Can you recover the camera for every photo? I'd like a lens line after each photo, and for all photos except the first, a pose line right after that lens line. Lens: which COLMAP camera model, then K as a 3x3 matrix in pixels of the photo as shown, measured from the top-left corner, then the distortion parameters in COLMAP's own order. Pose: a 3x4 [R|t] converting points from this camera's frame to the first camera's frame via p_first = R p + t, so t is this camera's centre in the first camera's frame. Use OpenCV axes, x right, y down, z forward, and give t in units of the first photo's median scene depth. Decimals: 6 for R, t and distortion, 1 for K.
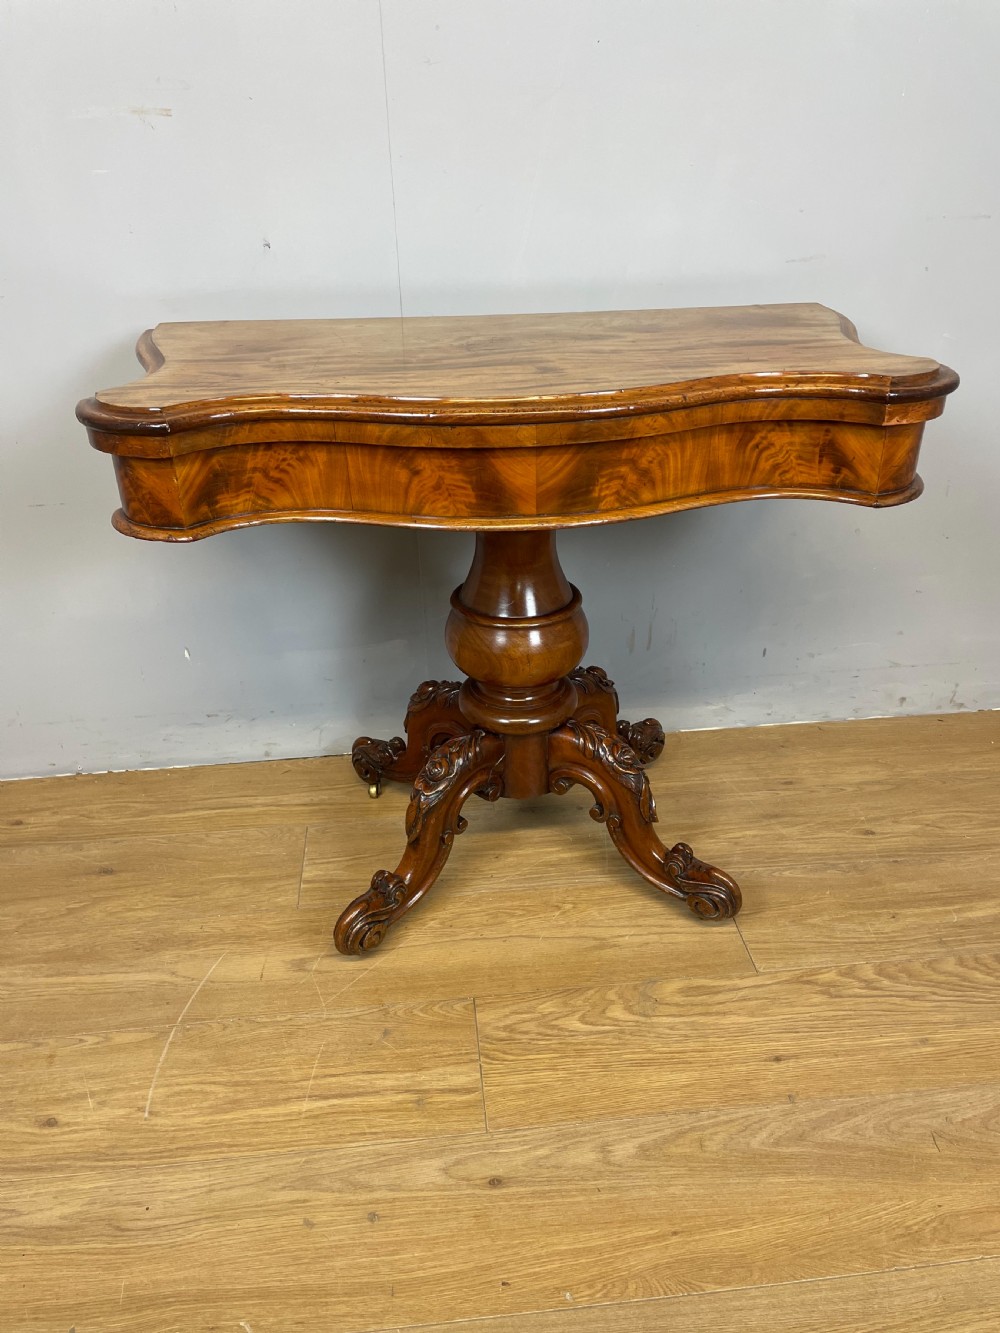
lens RADIAL K [[1010.7, 0, 503.0], [0, 1010.7, 661.2], [0, 0, 1]] dist [0.086733, -0.118530]
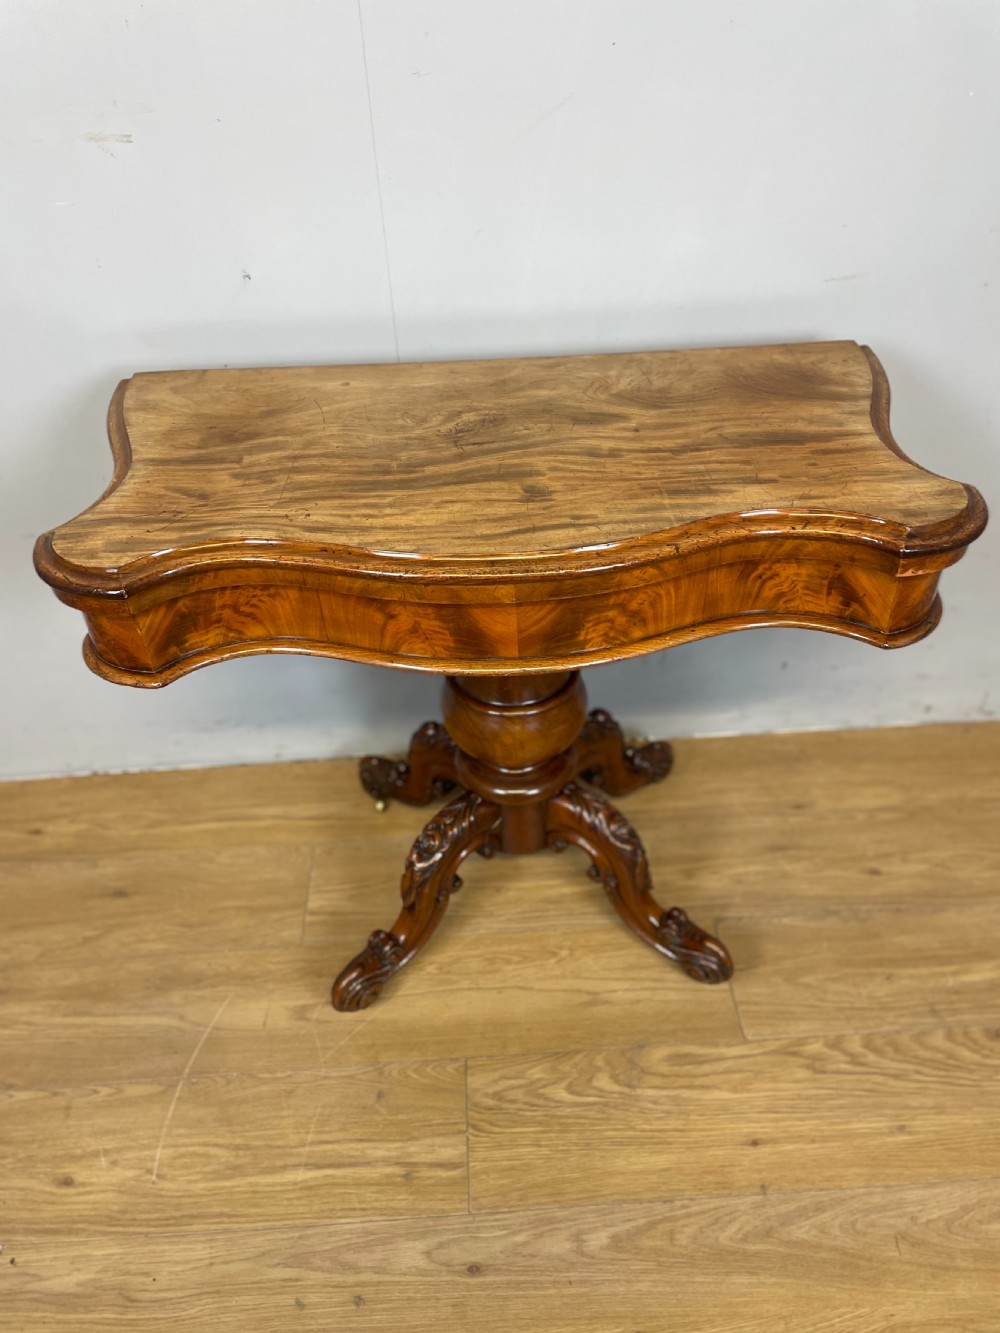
lens RADIAL K [[1010.7, 0, 504.0], [0, 1010.7, 660.1], [0, 0, 1]] dist [0.086733, -0.118530]
pose [[0.998649, 0.017884, -0.048779, 0.059704], [-0.008777, 0.983468, 0.180869, -0.285030], [0.051207, -0.180197, 0.982297, 0.062211]]
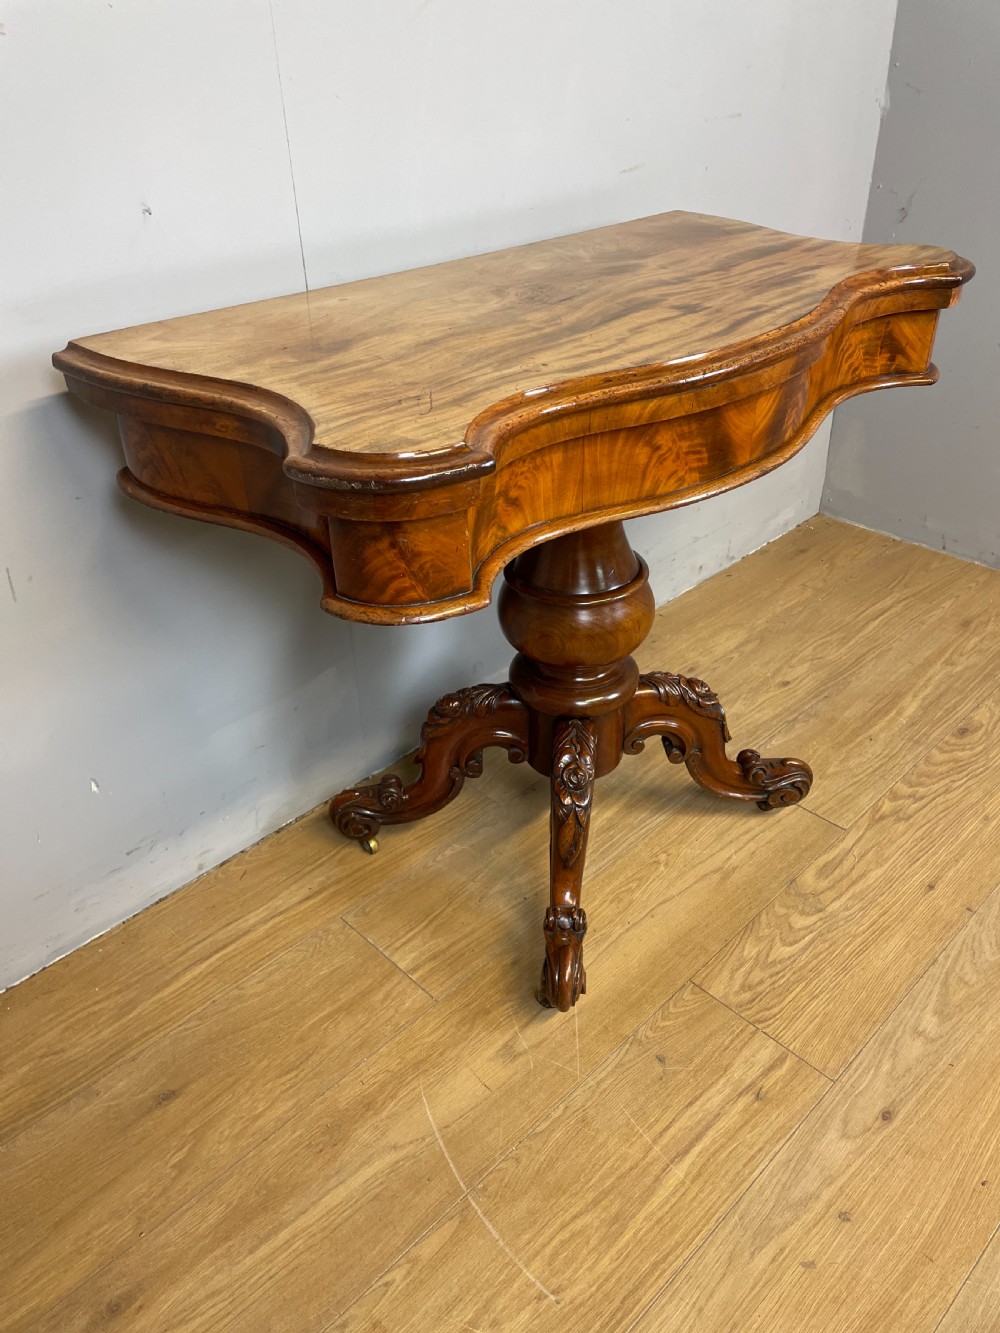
lens RADIAL K [[1010.7, 0, 493.4], [0, 1010.7, 654.0], [0, 0, 1]] dist [0.086733, -0.118530]
pose [[0.781896, -0.336252, 0.524950, -0.635757], [0.304030, 0.940813, 0.149787, -0.173406], [-0.544246, 0.042482, 0.837849, 0.319653]]
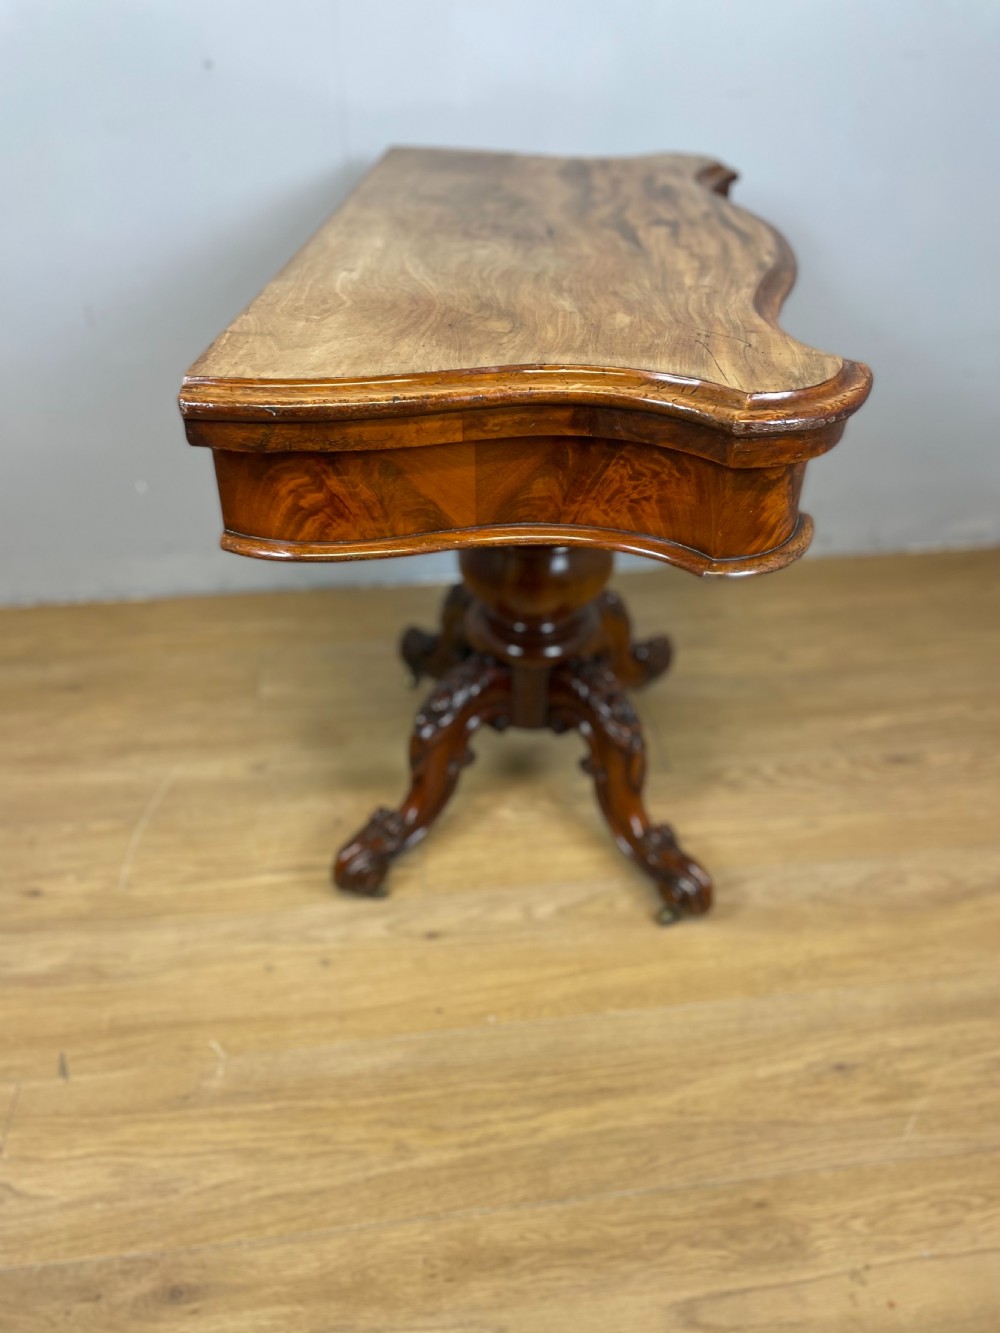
lens RADIAL K [[1010.7, 0, 497.4], [0, 1010.7, 663.5], [0, 0, 1]] dist [0.086733, -0.118530]
pose [[0.999444, 0.003126, 0.033187, 0.024914], [-0.007285, 0.992010, 0.125946, 0.055108], [-0.032528, -0.126118, 0.991482, -0.092079]]
